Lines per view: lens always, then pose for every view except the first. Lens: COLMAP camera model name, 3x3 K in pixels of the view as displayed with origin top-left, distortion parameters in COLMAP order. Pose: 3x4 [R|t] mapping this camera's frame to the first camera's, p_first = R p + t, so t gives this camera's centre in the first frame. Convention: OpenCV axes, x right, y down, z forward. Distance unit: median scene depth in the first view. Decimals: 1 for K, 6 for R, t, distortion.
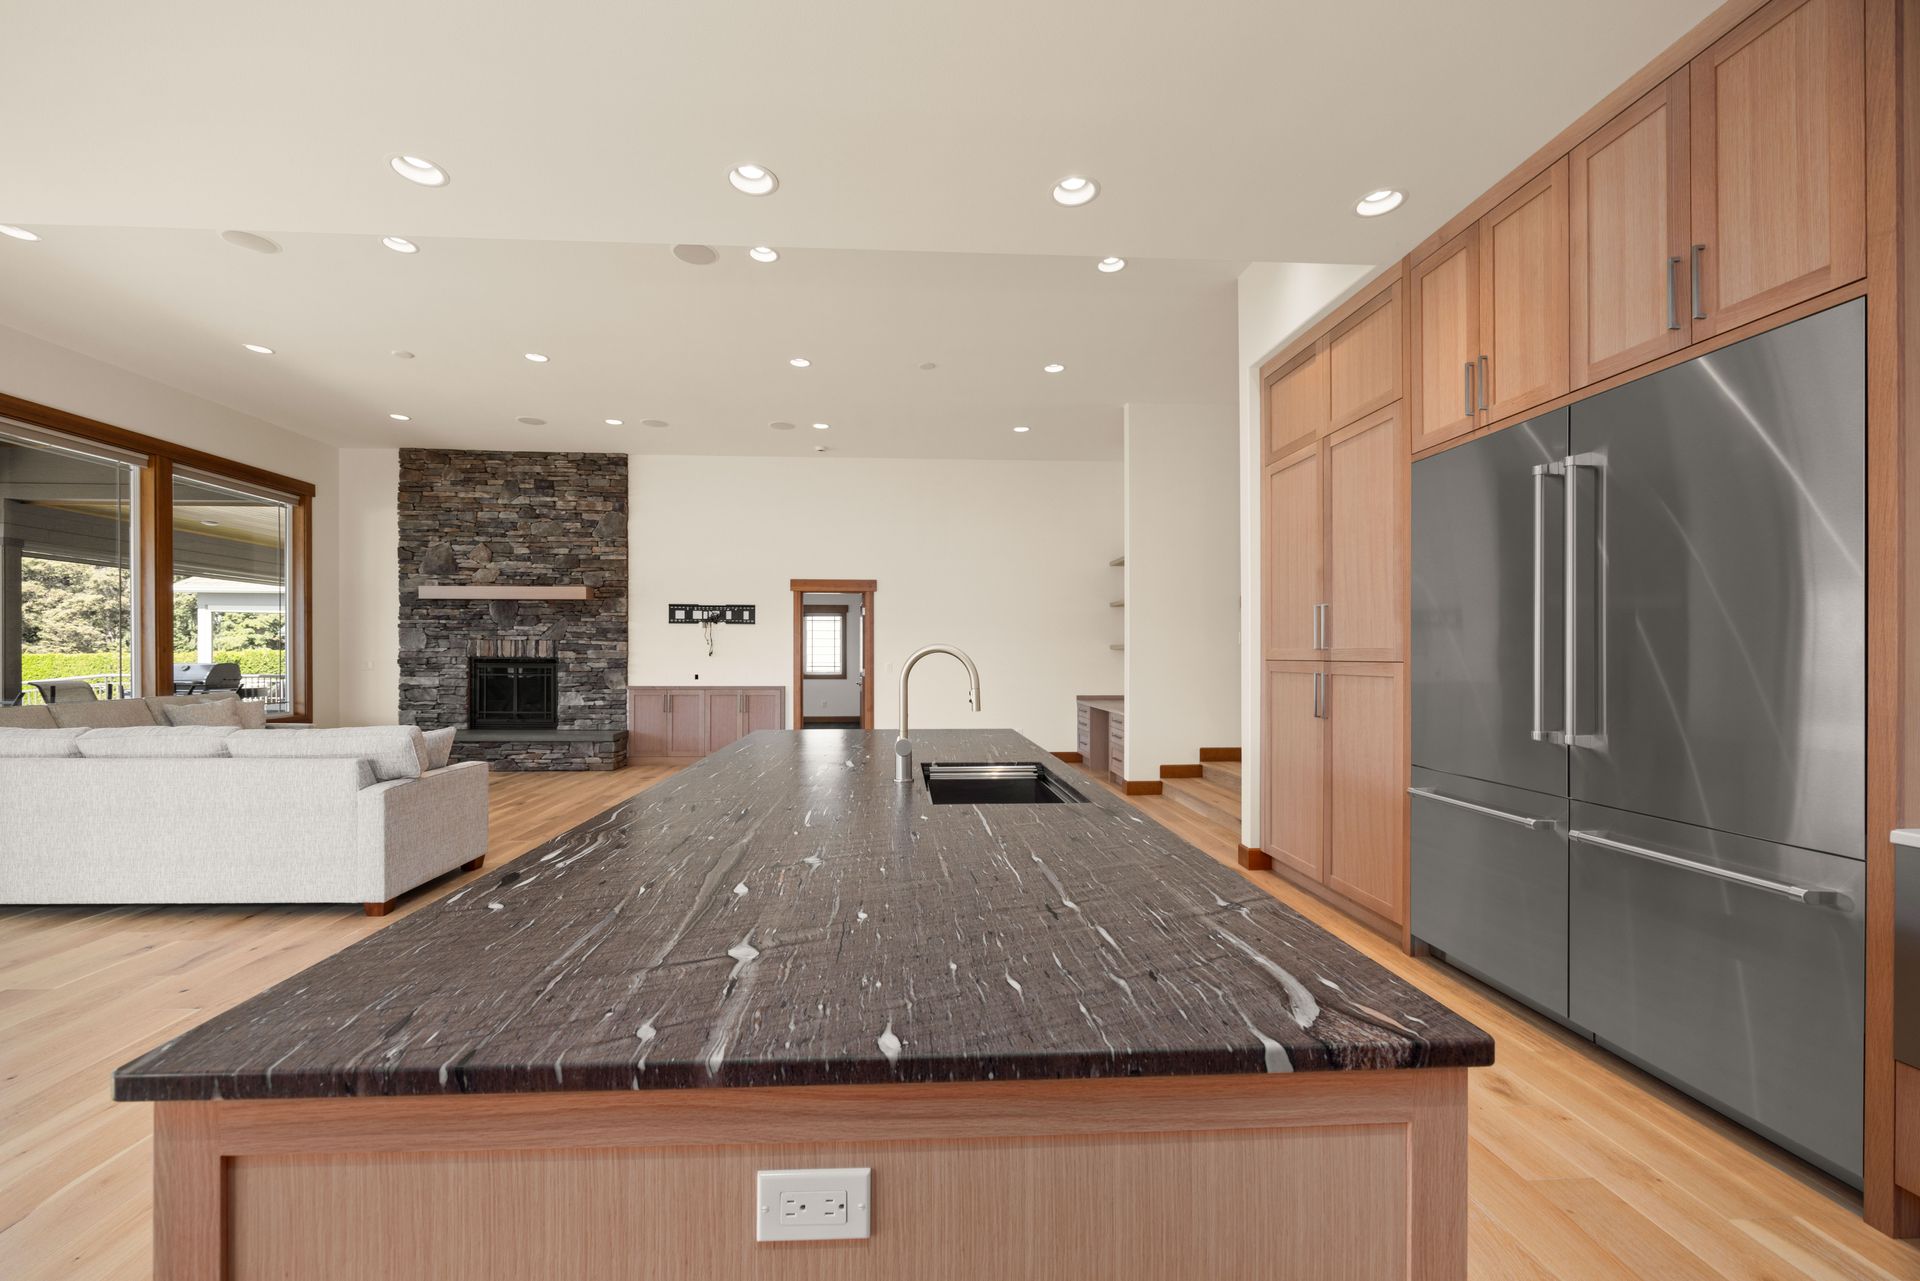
lens RADIAL K [[739.6, 0, 935.2], [0, 739.6, 659.2], [0, 0, 1]] dist [-0.000643, -0.000032]
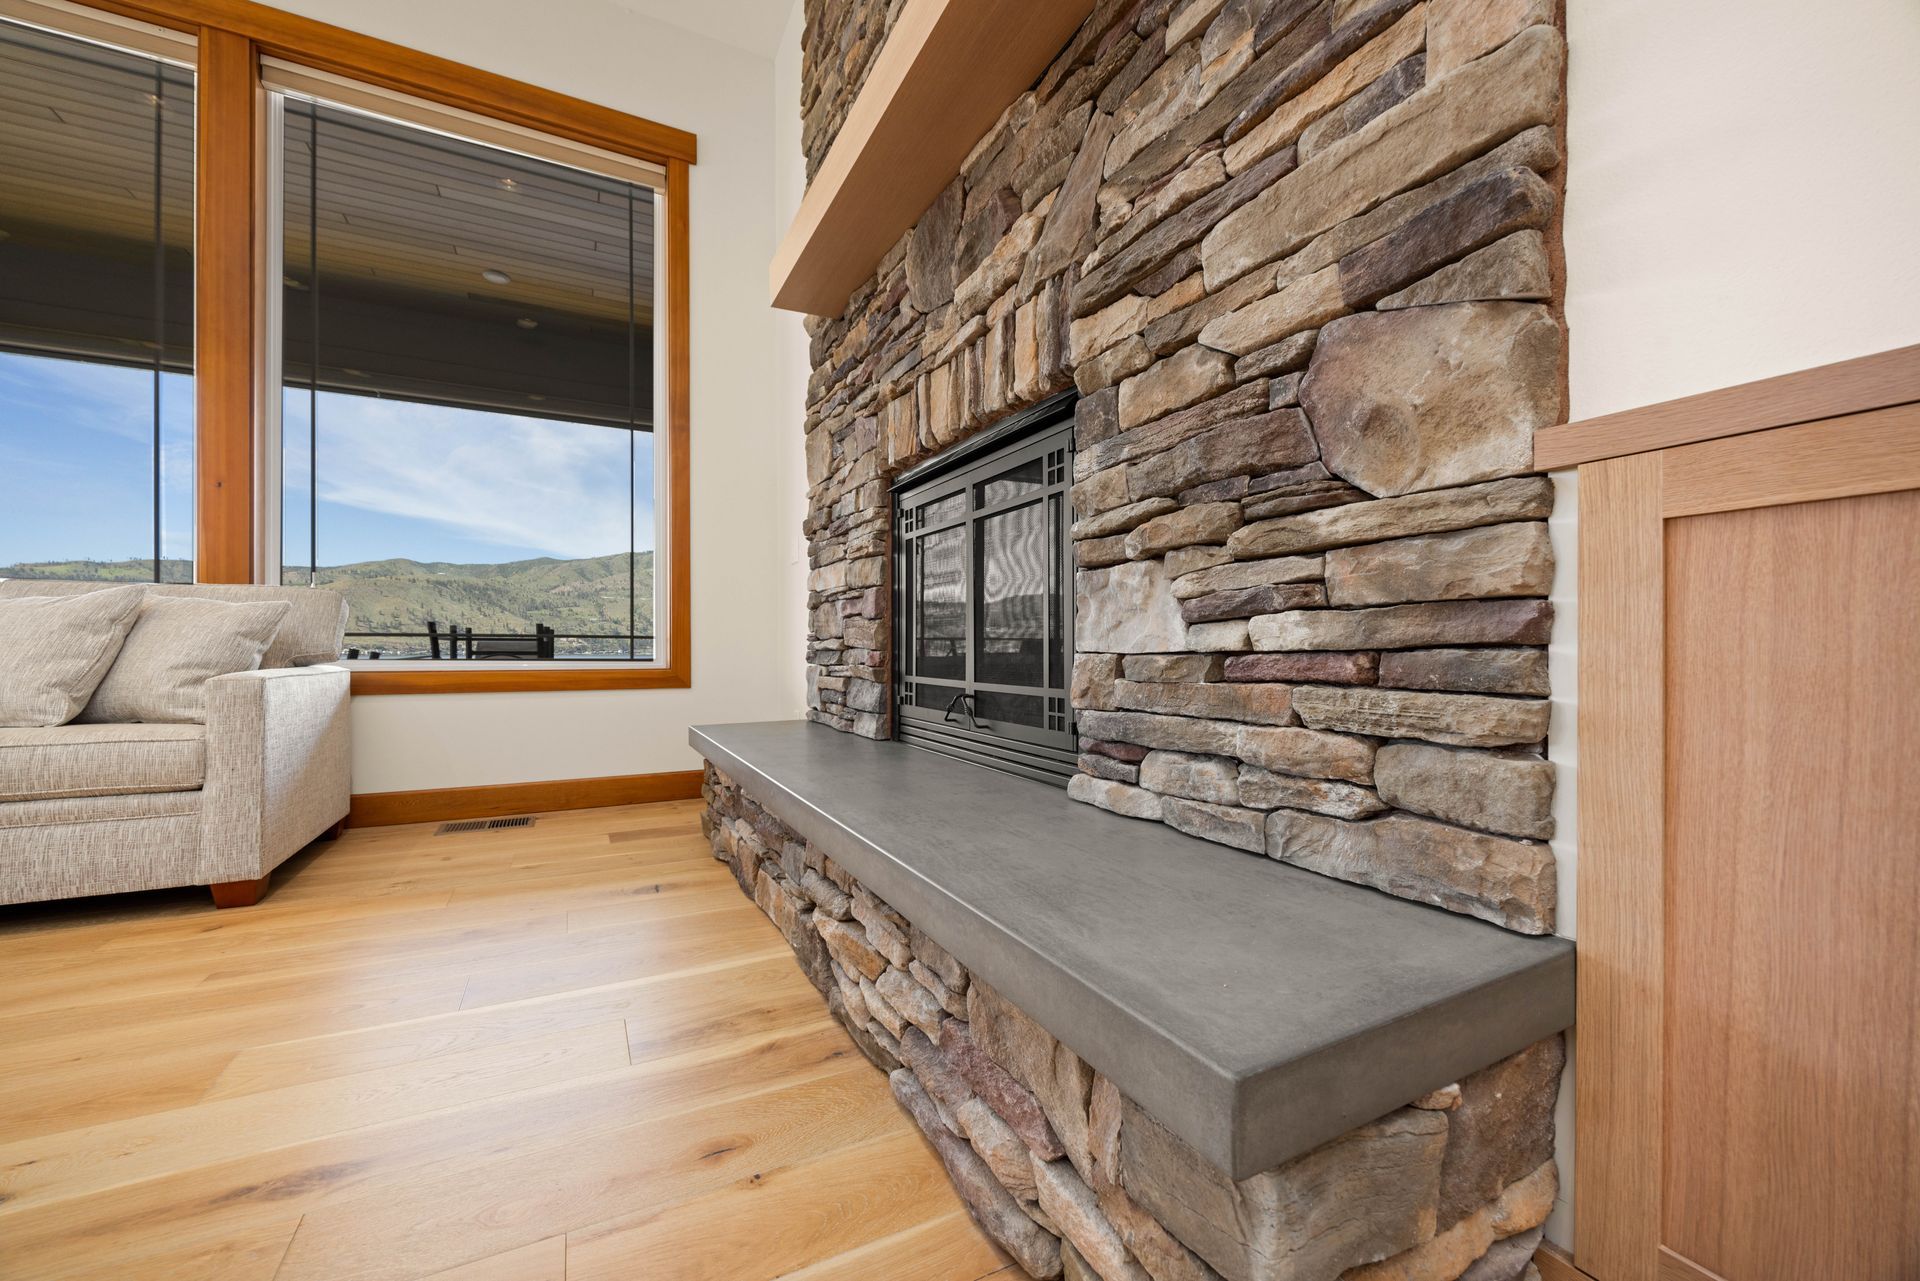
lens RADIAL K [[727.5, 0, 955.2], [0, 727.5, 648.8], [0, 0, 1]] dist [-0.001697, -0.000111]
pose [[0.416071, -0.007241, -0.909303, -0.373192], [-0.002684, 0.999954, -0.009191, 0.063356], [0.909328, 0.006265, 0.416032, 0.910890]]
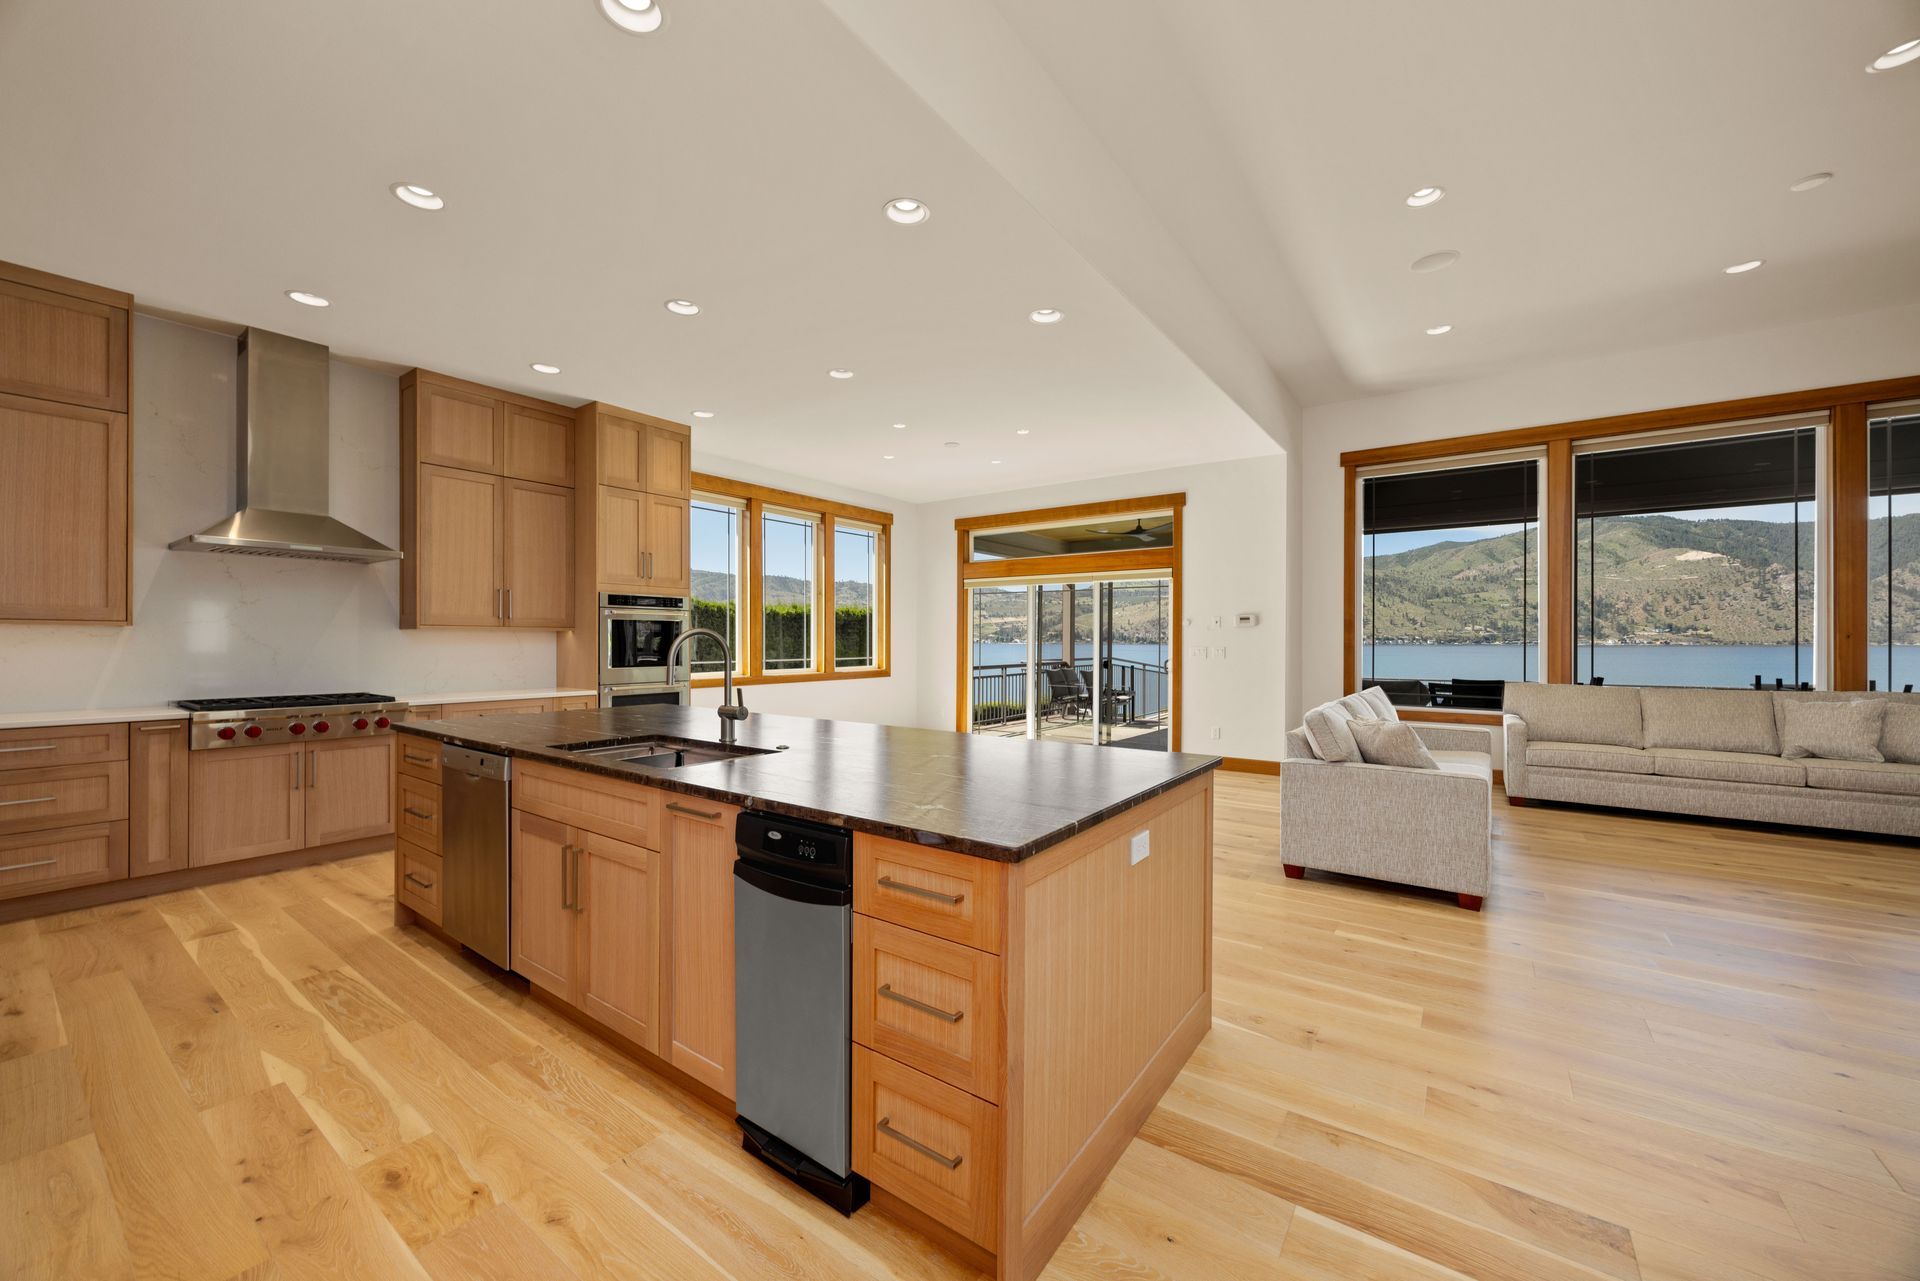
lens RADIAL K [[735.0, 0, 942.7], [0, 735.0, 638.8], [0, 0, 1]] dist [-0.001522, -0.000478]
pose [[-0.631678, -0.006381, -0.775205, 0.178822], [-0.006943, 0.999973, -0.002574, -0.000421], [0.775200, 0.003757, -0.631705, 0.545060]]
